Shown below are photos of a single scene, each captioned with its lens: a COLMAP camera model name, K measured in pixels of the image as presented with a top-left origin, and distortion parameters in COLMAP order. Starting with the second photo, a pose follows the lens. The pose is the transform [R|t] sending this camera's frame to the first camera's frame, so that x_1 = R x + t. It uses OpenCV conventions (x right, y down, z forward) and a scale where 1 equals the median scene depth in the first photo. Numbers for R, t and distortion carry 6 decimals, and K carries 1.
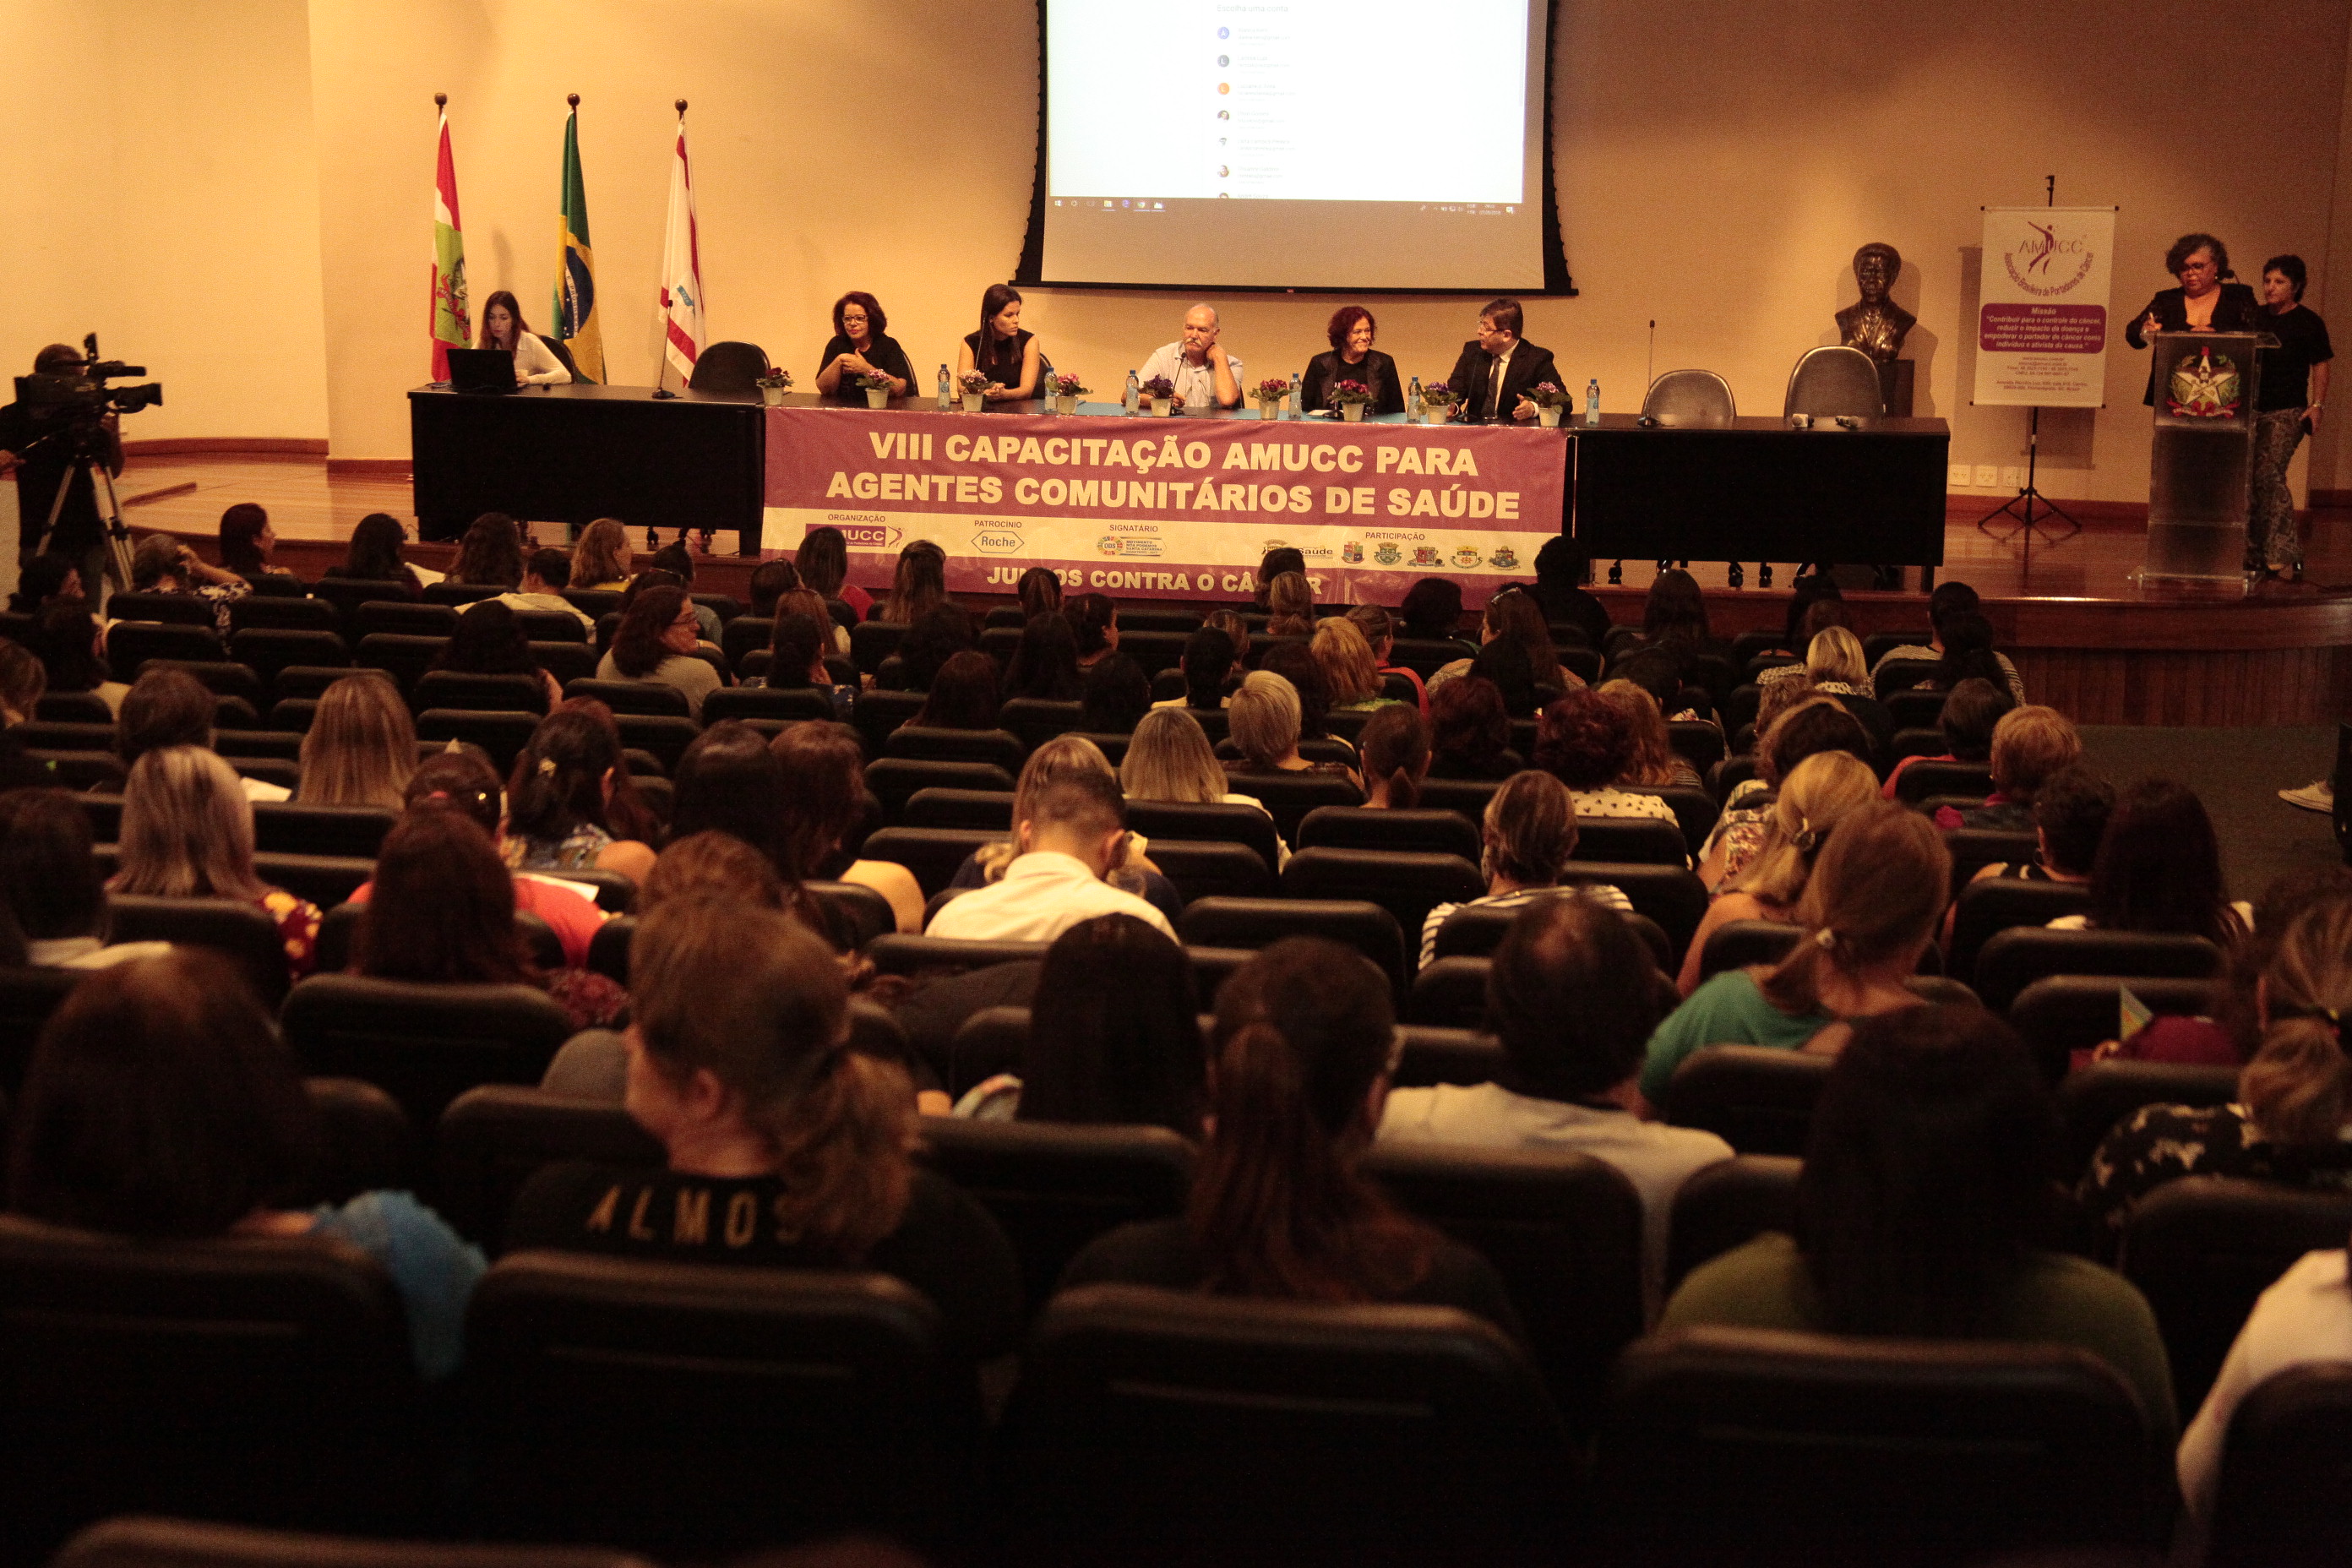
lens RADIAL K [[3592.5, 0, 1119.2], [0, 3592.5, 763.0], [0, 0, 1]] dist [0.106743, 0.000000]
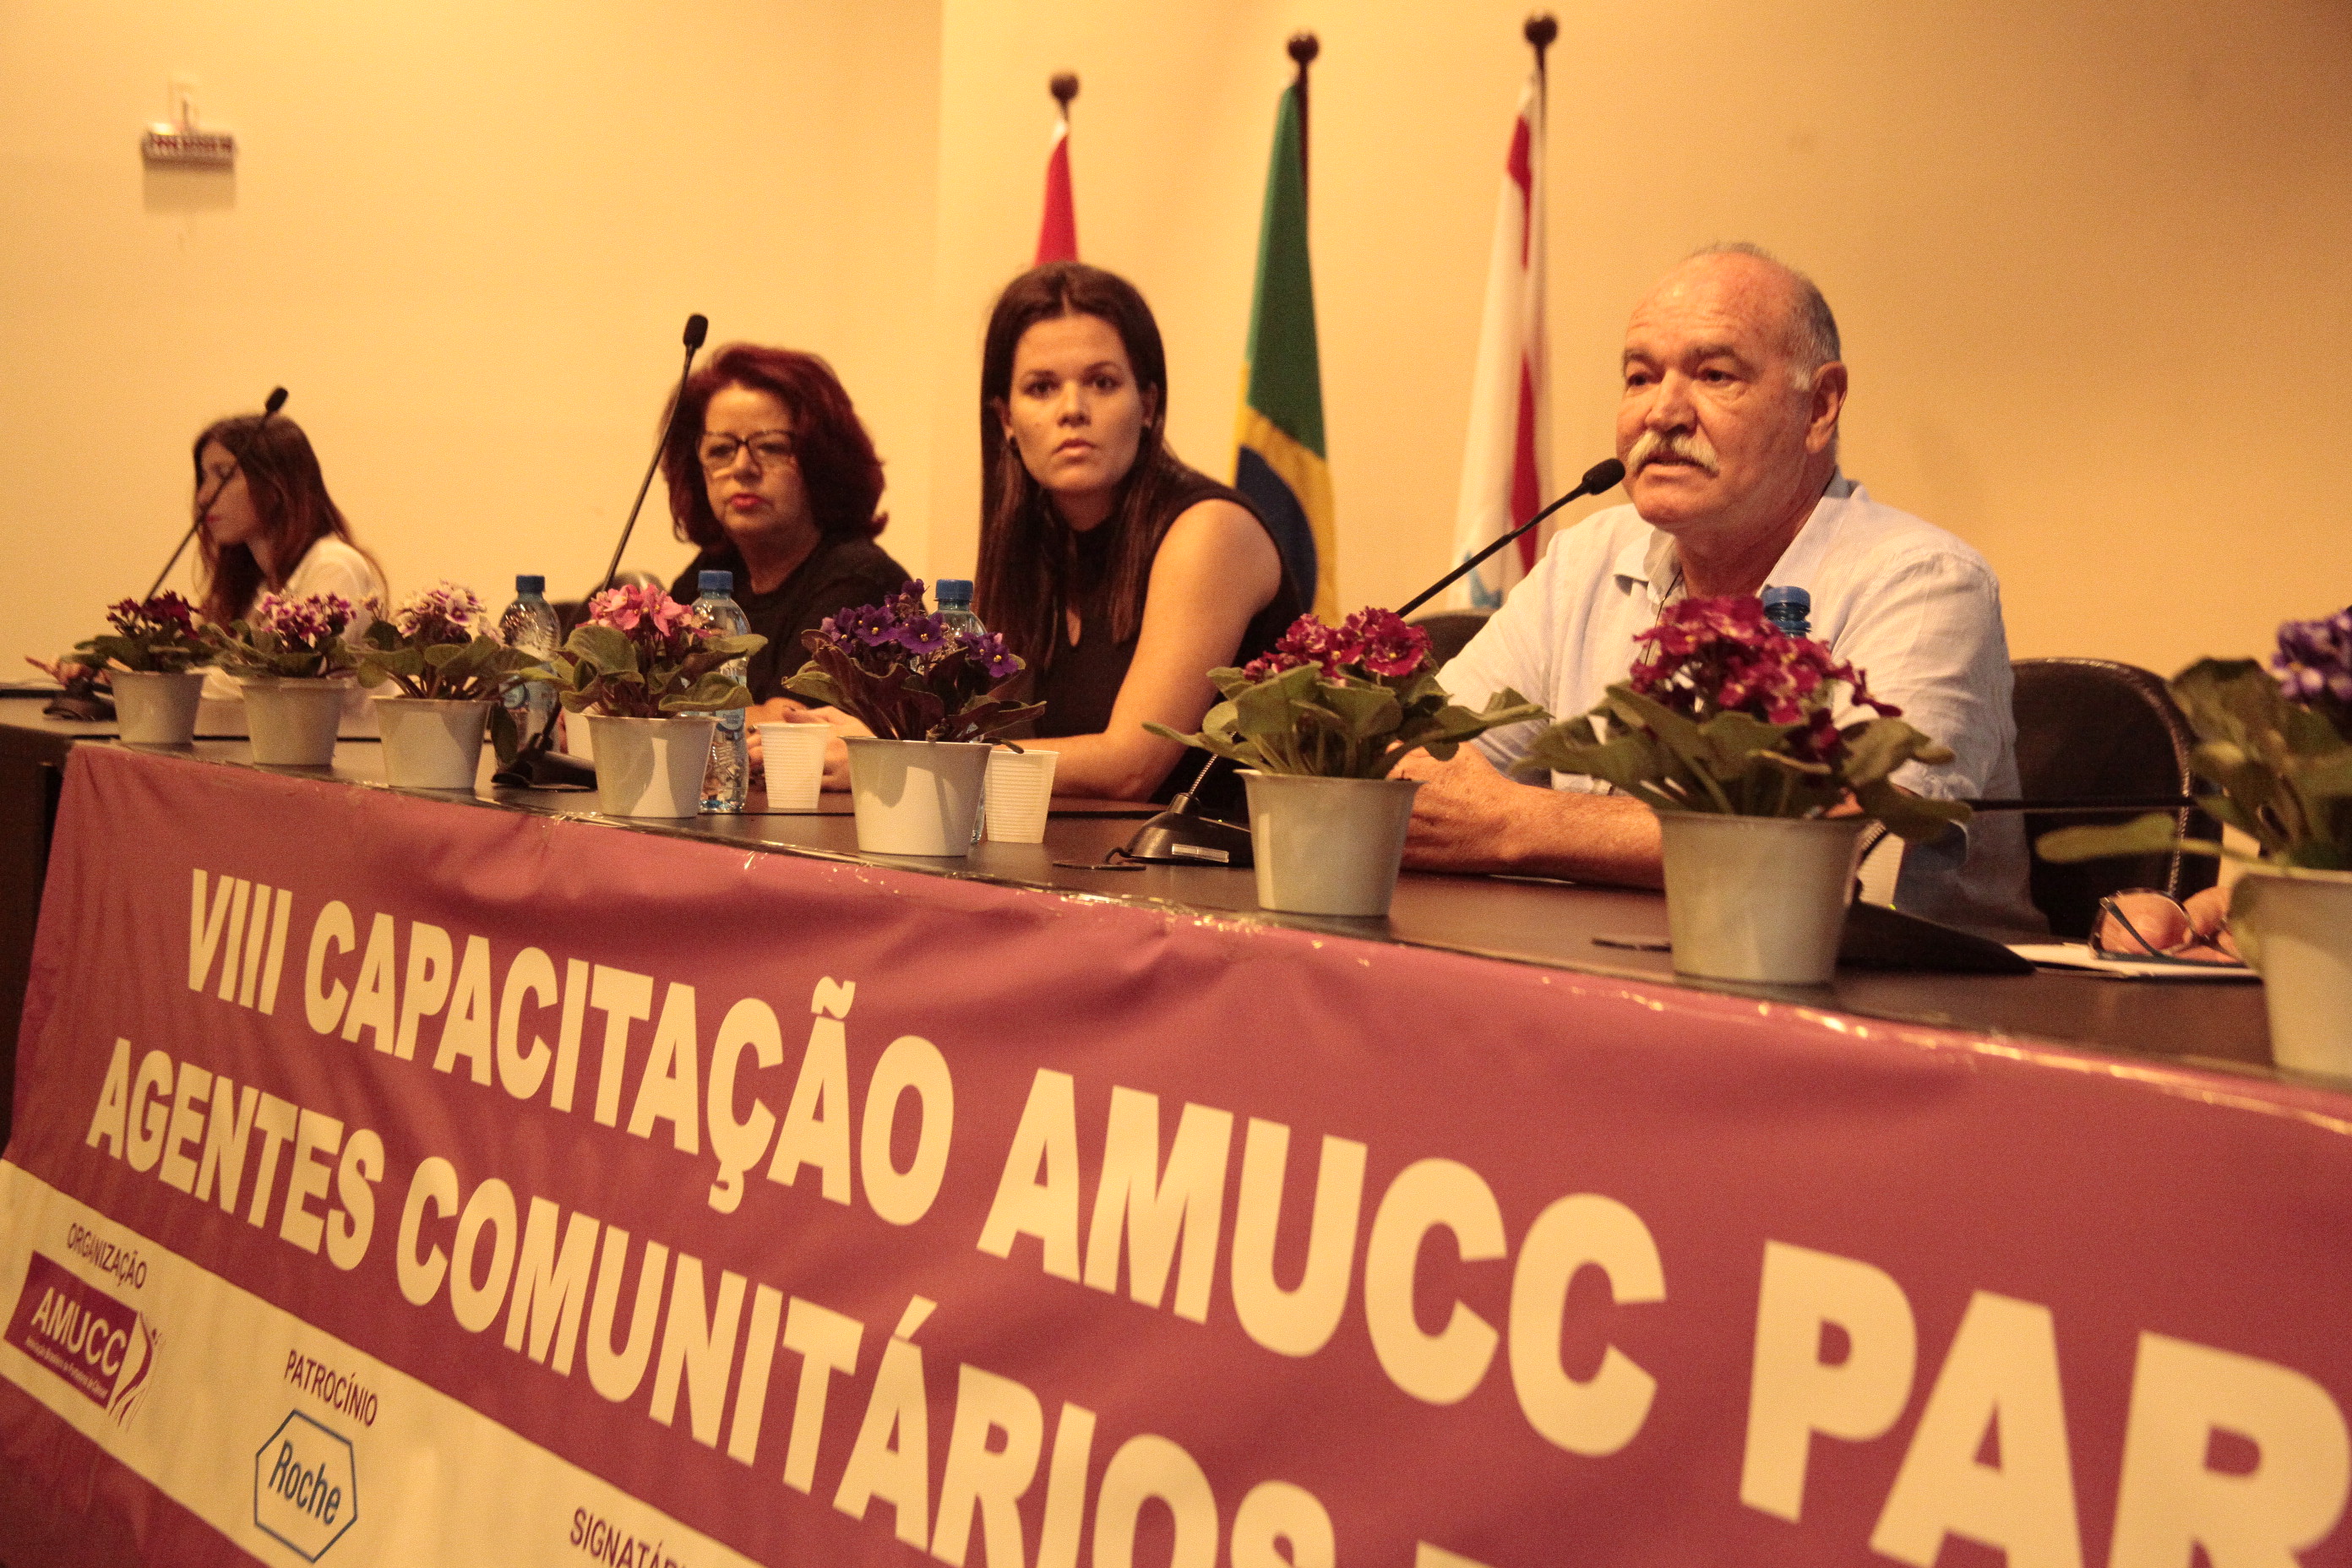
lens RADIAL K [[3592.5, 0, 1170.5], [0, 3592.5, 804.0], [0, 0, 1]] dist [0.106743, 0.000000]
pose [[0.668760, 0.047016, -0.741990, 0.132233], [-0.172554, 0.980563, -0.093391, -0.086402], [0.723177, 0.190490, 0.663874, 0.907254]]
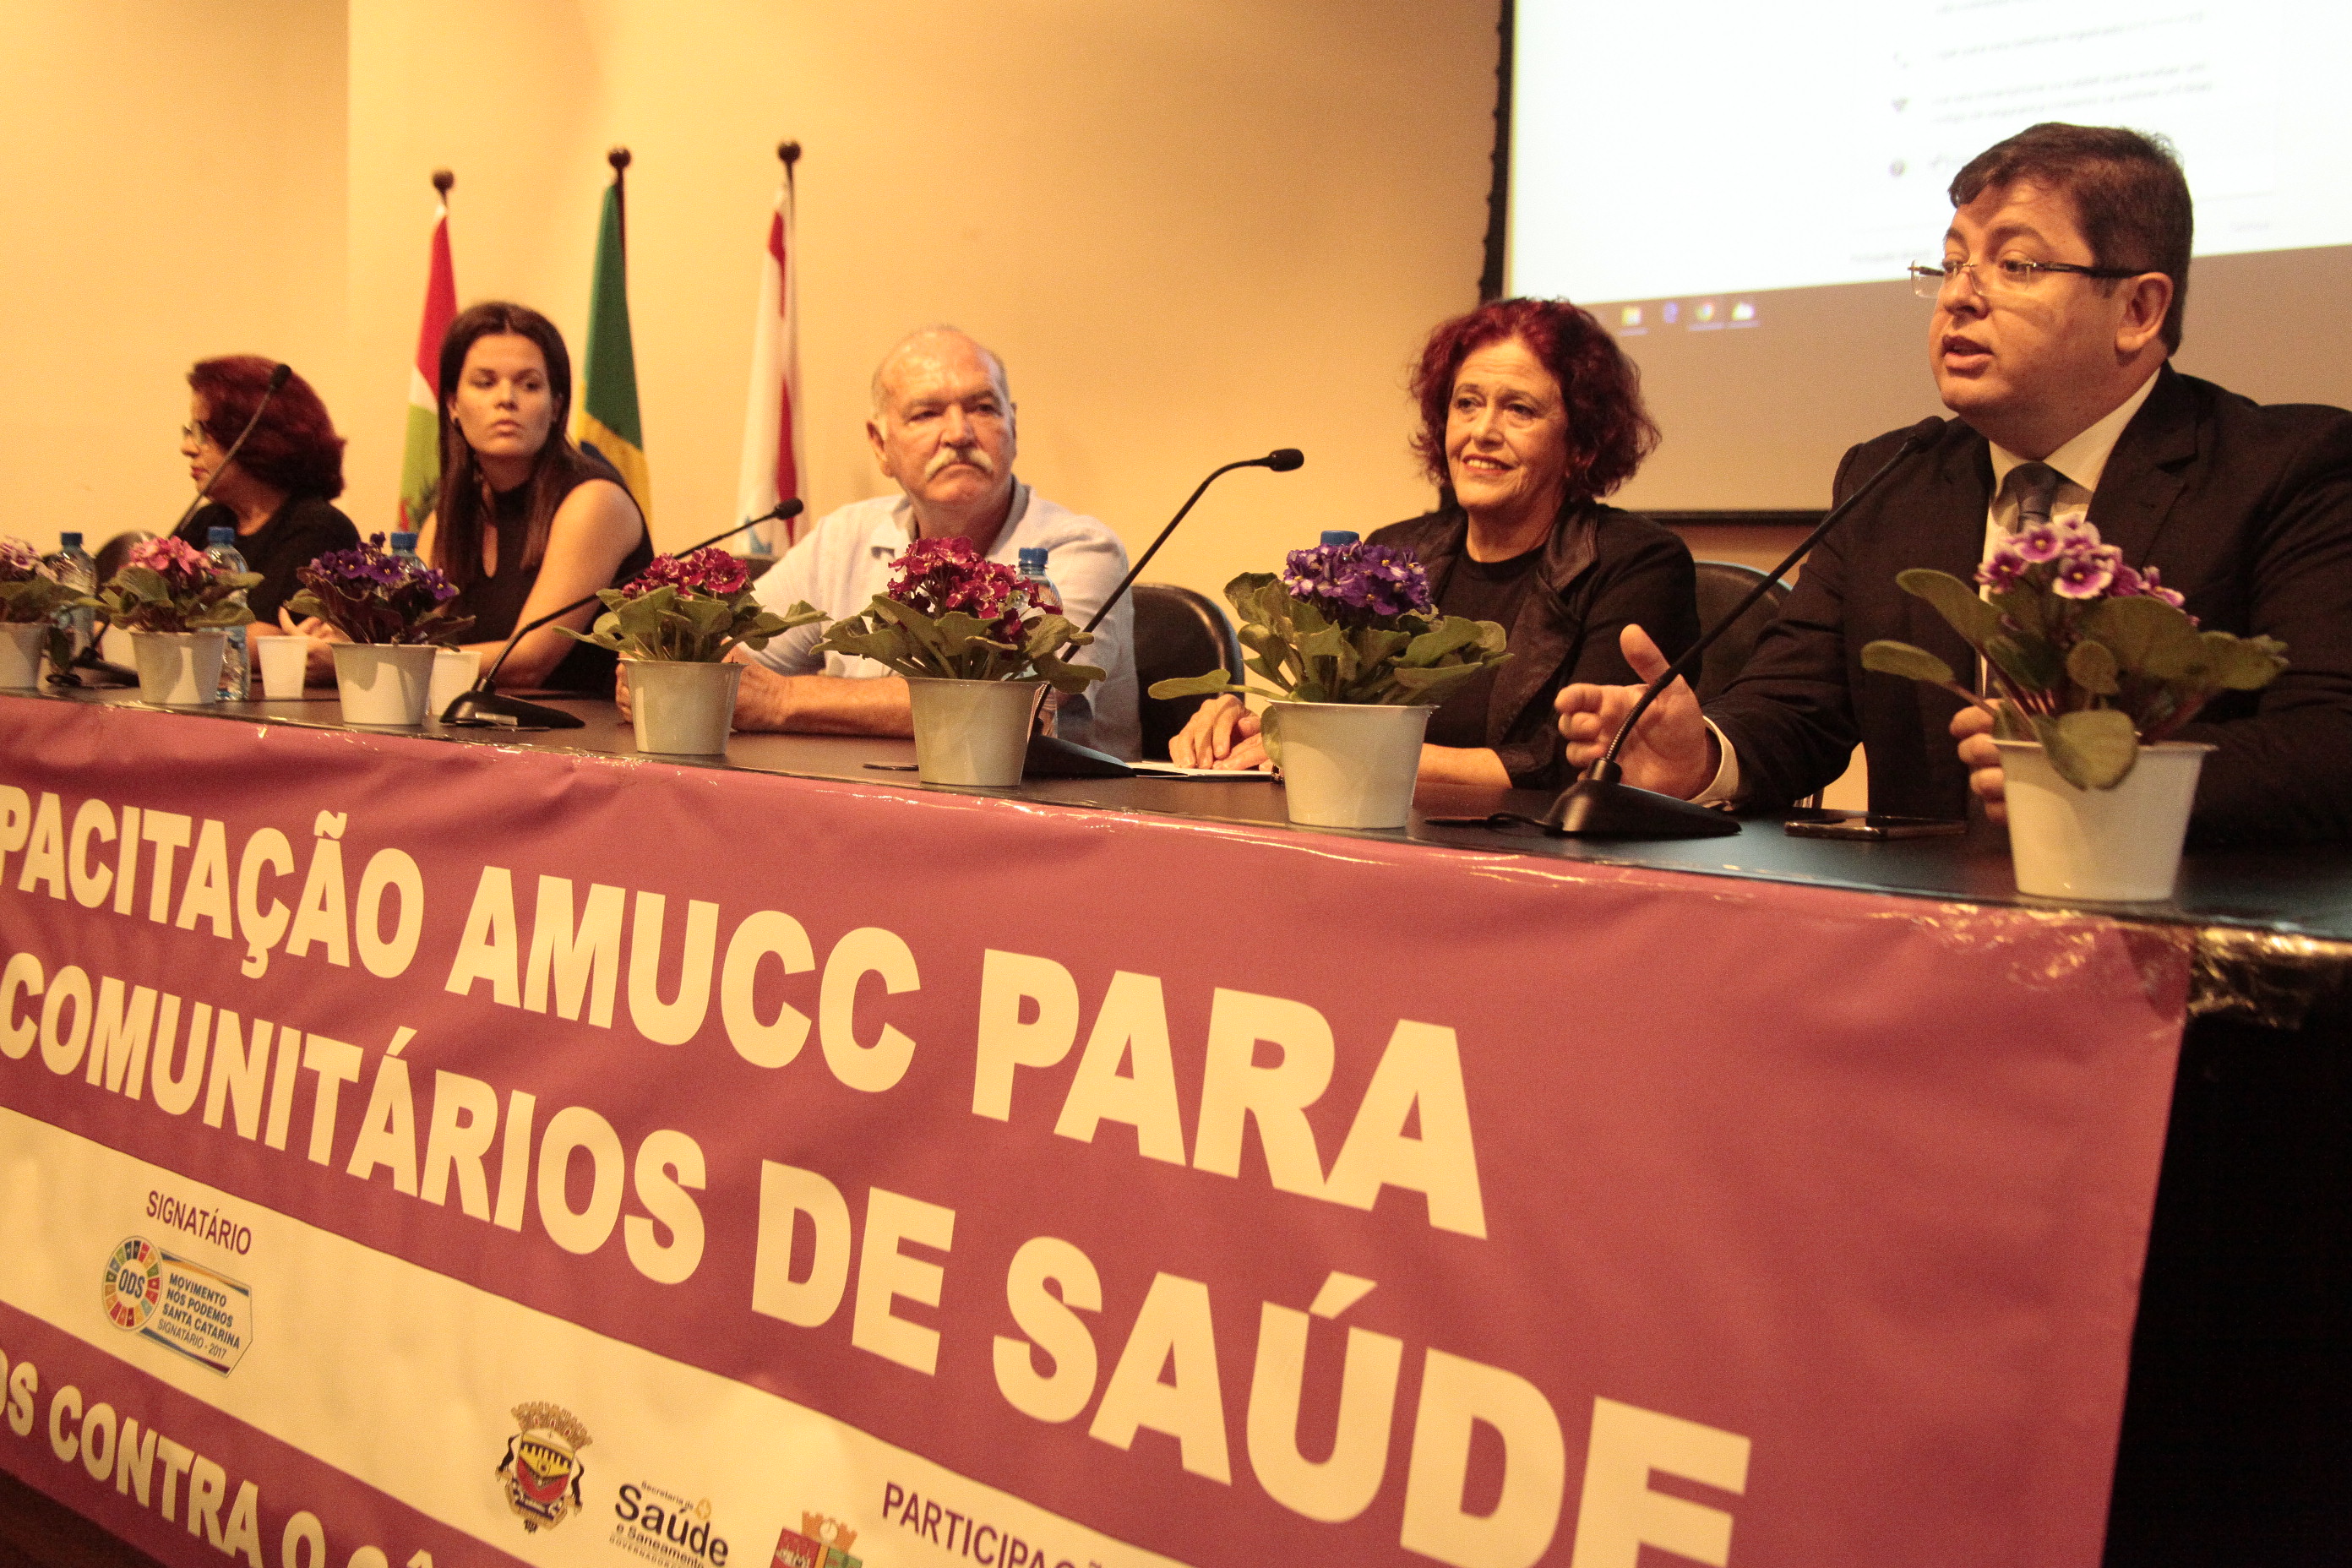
lens RADIAL K [[2533.8, 0, 1166.0], [0, 2533.8, 817.0], [0, 0, 1]] dist [-0.016646, 0.000000]
pose [[0.831533, 0.058631, -0.552372, 0.136656], [-0.125585, 0.988509, -0.084130, -0.084128], [0.541092, 0.139327, 0.829341, 0.900093]]
